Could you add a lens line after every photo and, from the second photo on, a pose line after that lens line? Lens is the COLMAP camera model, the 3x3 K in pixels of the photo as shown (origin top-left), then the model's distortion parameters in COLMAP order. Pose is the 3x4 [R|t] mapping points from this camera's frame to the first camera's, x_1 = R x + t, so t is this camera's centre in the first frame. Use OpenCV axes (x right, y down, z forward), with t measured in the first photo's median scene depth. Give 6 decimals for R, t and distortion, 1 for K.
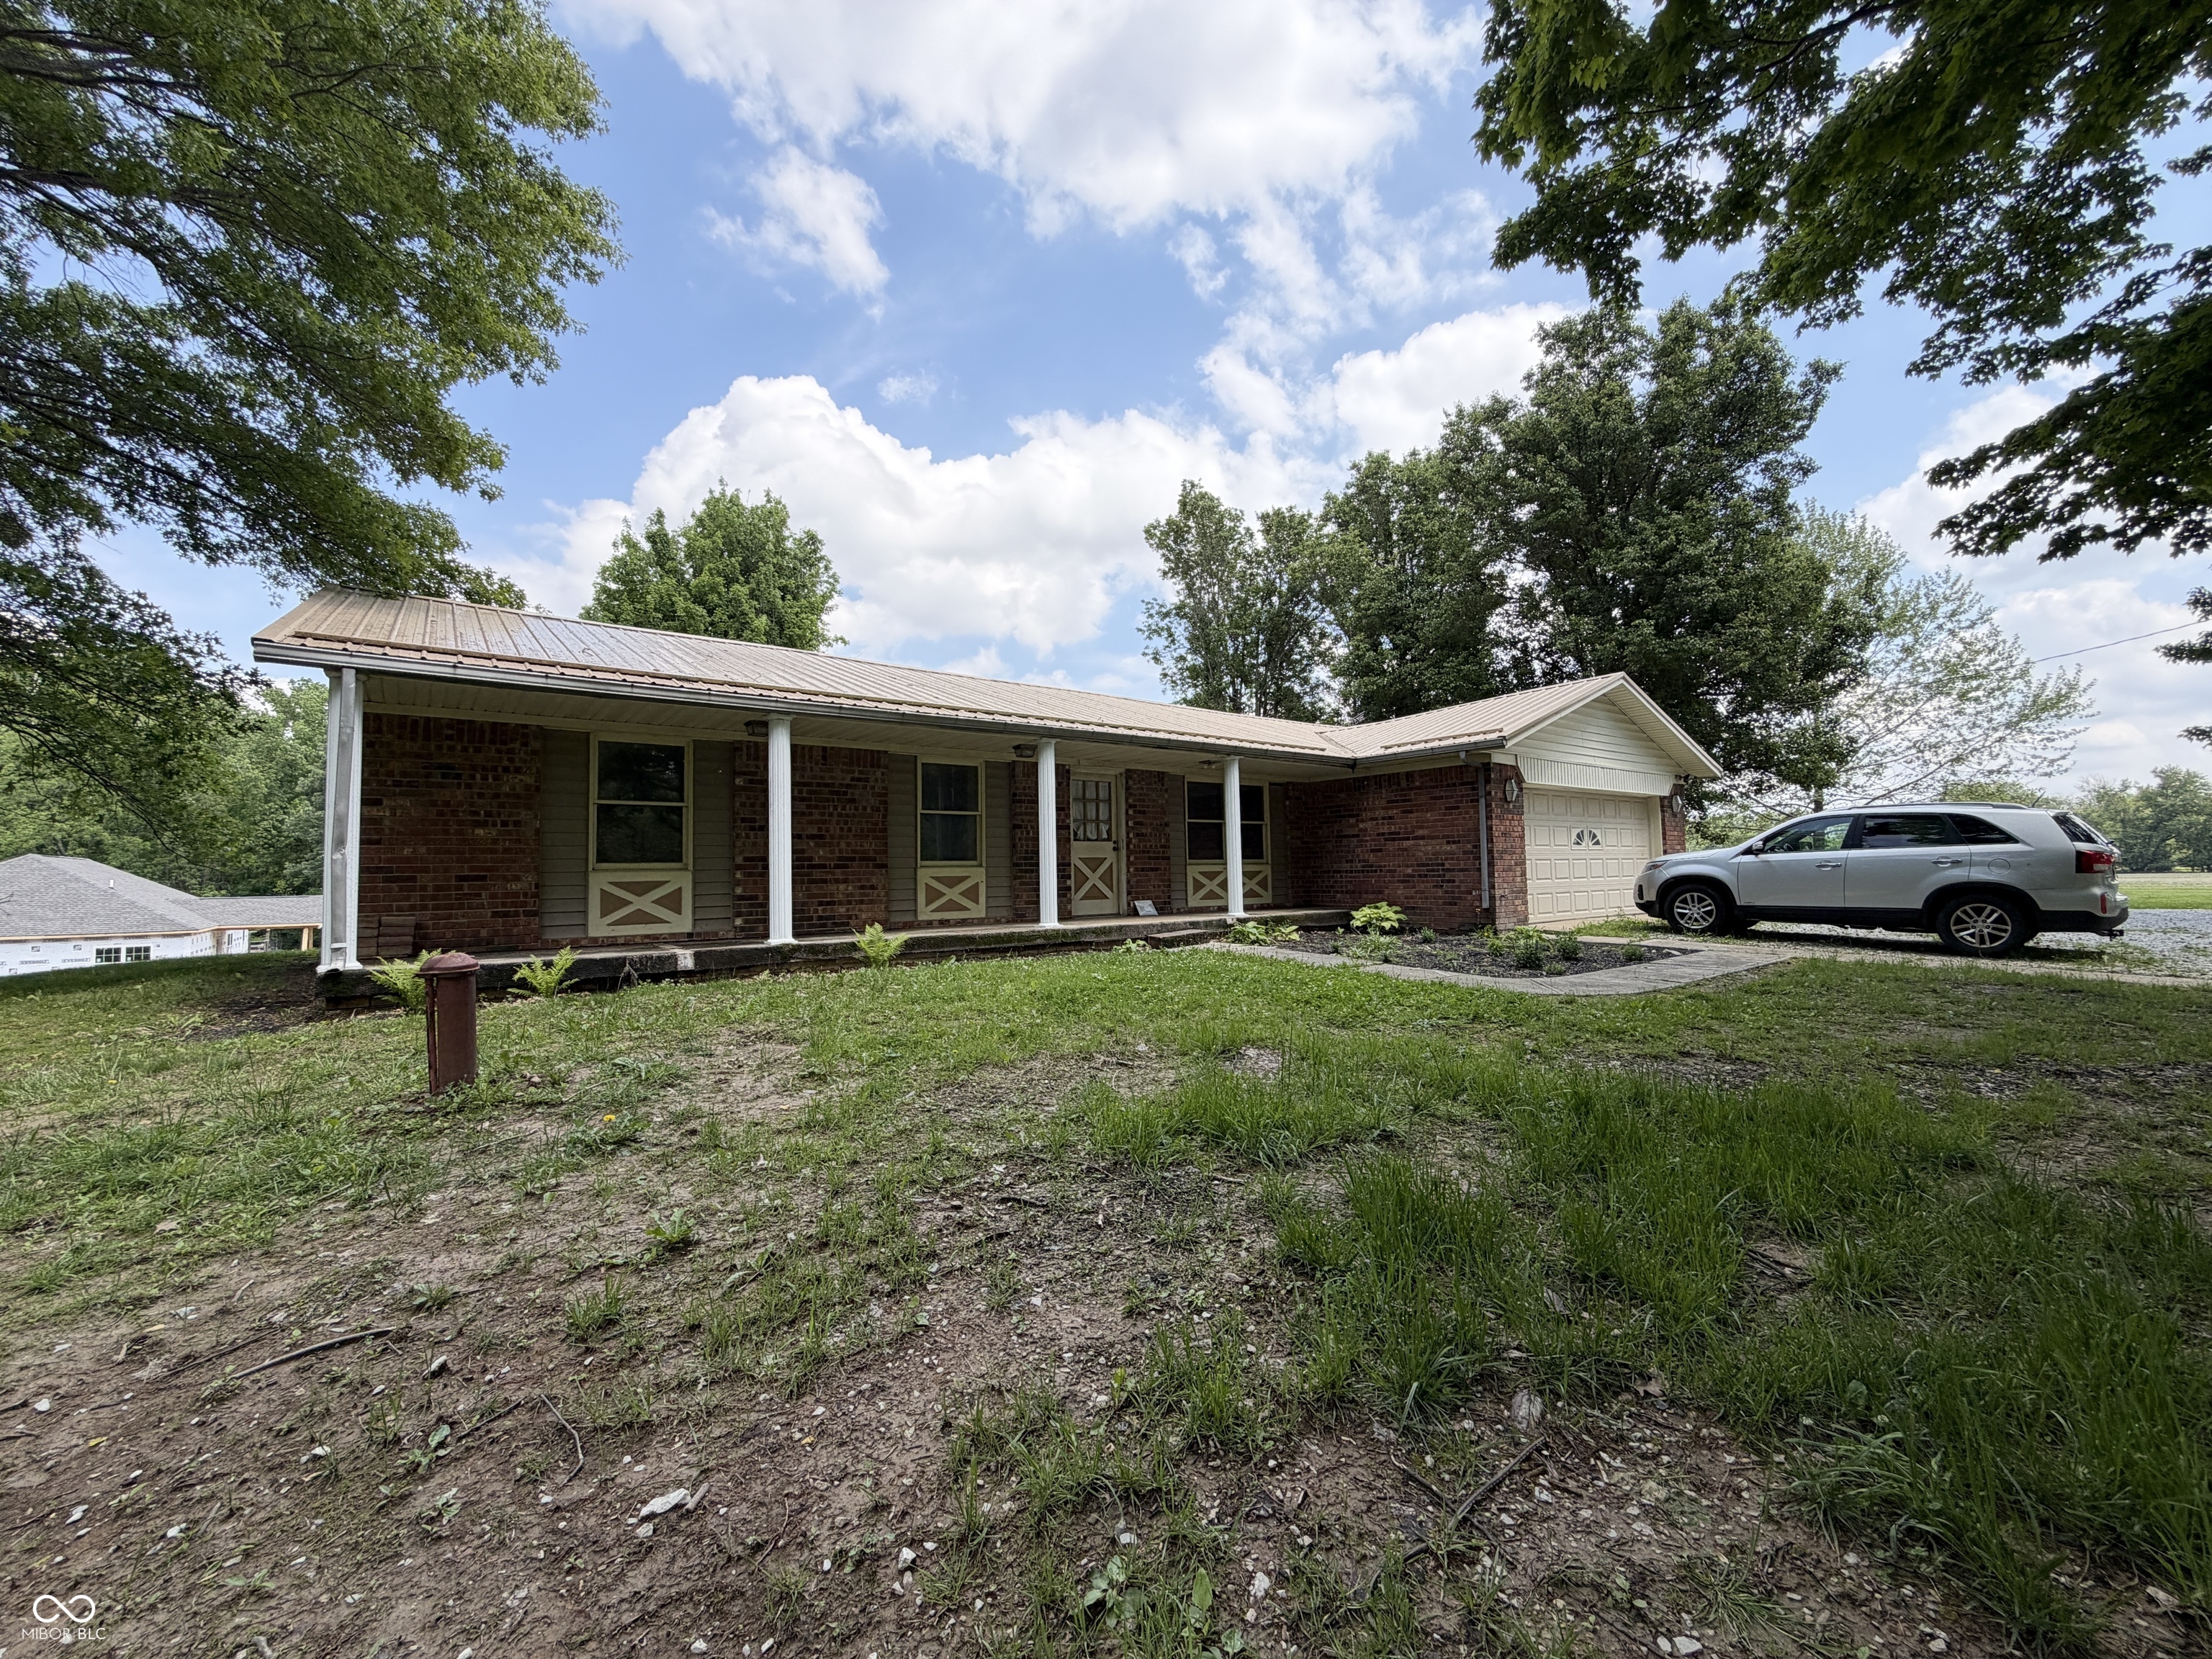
lens RADIAL K [[882.6, 0, 1093.4], [0, 882.6, 828.9], [0, 0, 1]] dist [0.001203, -0.000332]
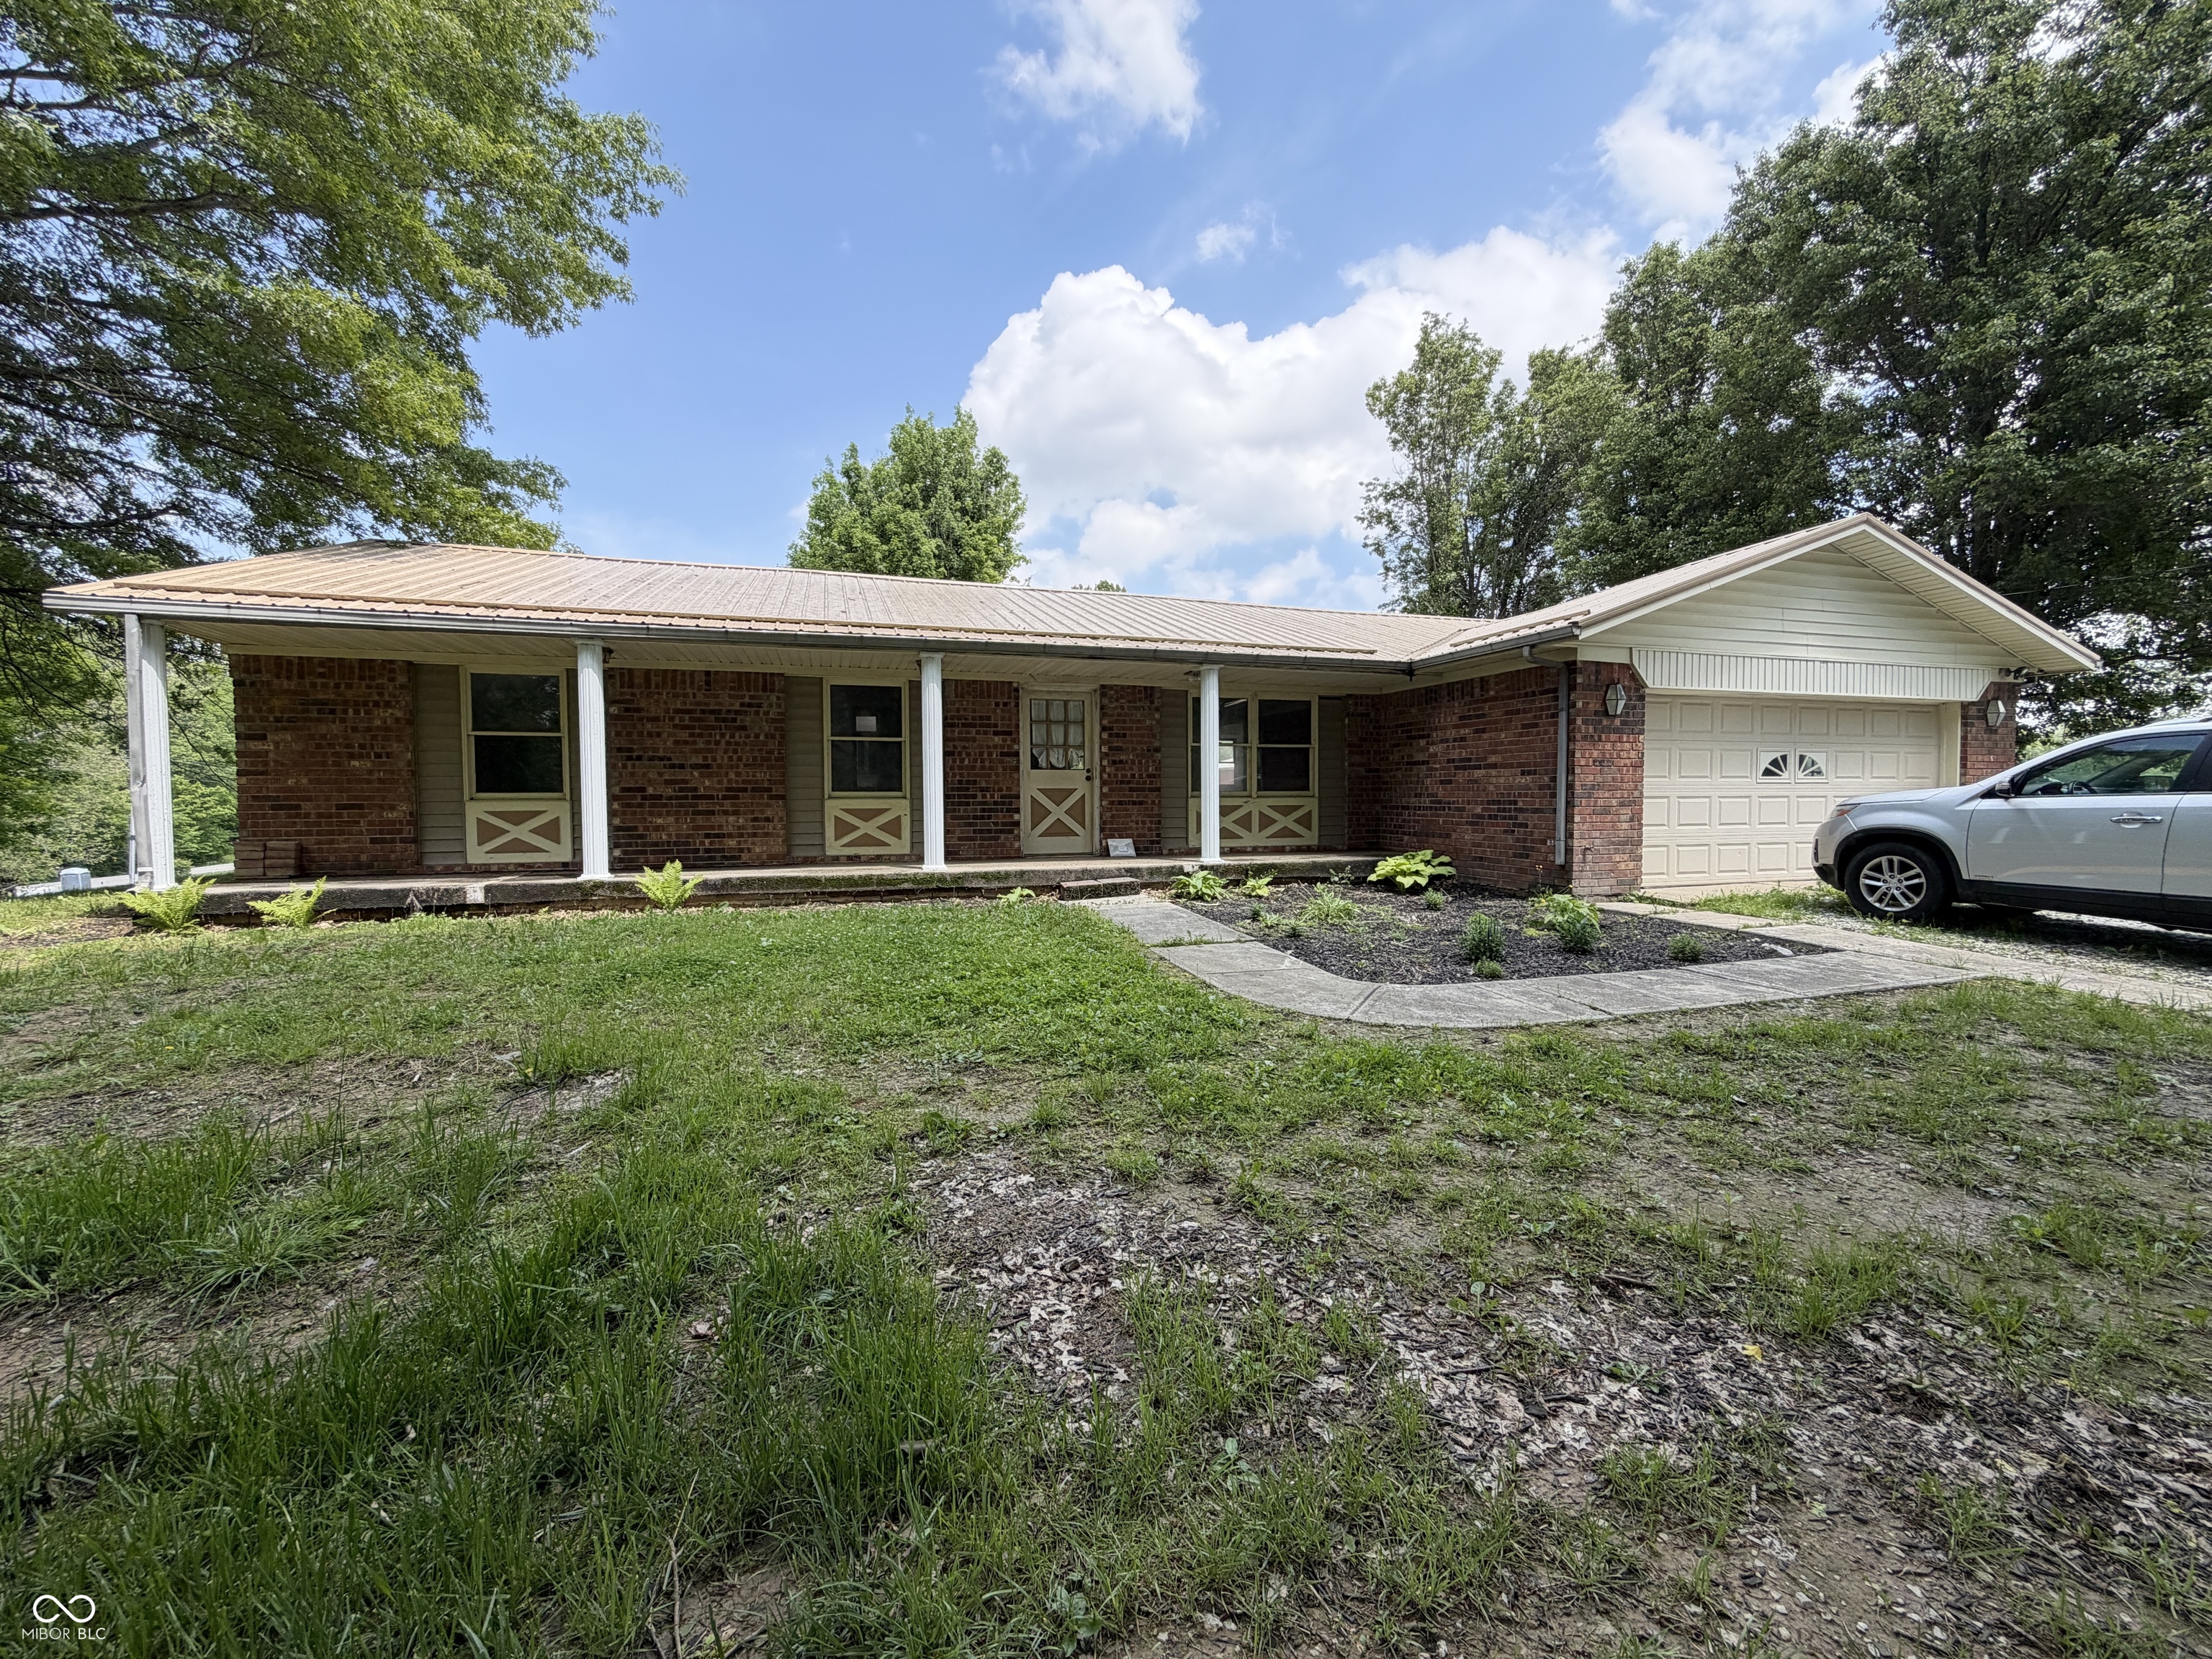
lens RADIAL K [[882.6, 0, 1111.1], [0, 882.6, 831.0], [0, 0, 1]] dist [0.001203, -0.000332]
pose [[0.938744, 0.027928, -0.343482, 0.346473], [0.004937, 0.995518, 0.094439, -0.007757], [0.344580, -0.090350, 0.934399, 0.198896]]
